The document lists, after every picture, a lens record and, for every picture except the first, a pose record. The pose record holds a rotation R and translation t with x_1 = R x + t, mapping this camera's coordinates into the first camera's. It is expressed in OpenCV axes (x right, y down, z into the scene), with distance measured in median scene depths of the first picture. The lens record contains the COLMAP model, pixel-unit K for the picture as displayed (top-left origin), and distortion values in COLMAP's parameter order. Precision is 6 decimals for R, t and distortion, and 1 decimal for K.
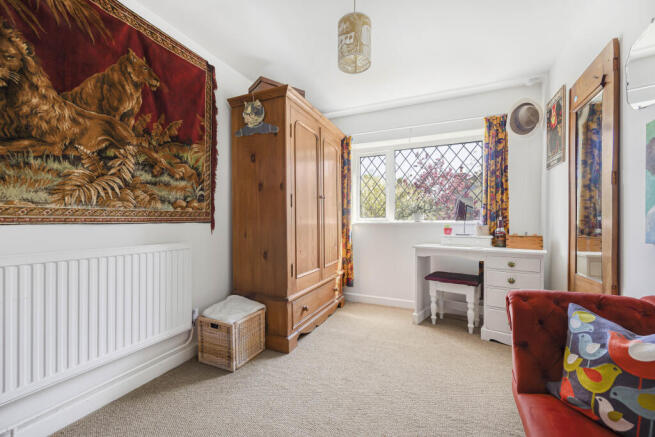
lens RADIAL K [[264.9, 0, 326.8], [0, 264.9, 221.2], [0, 0, 1]] dist [-0.003701, -0.001177]
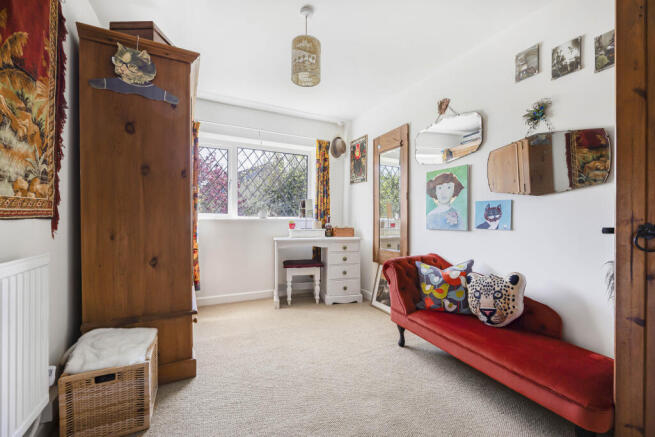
lens RADIAL K [[264.9, 0, 328.3], [0, 264.9, 217.9], [0, 0, 1]] dist [-0.003701, -0.001177]
pose [[0.630360, 0.003873, 0.776293, -0.491315], [-0.005657, 0.999984, -0.000395, 0.000078], [-0.776283, -0.004143, 0.630372, 0.142903]]
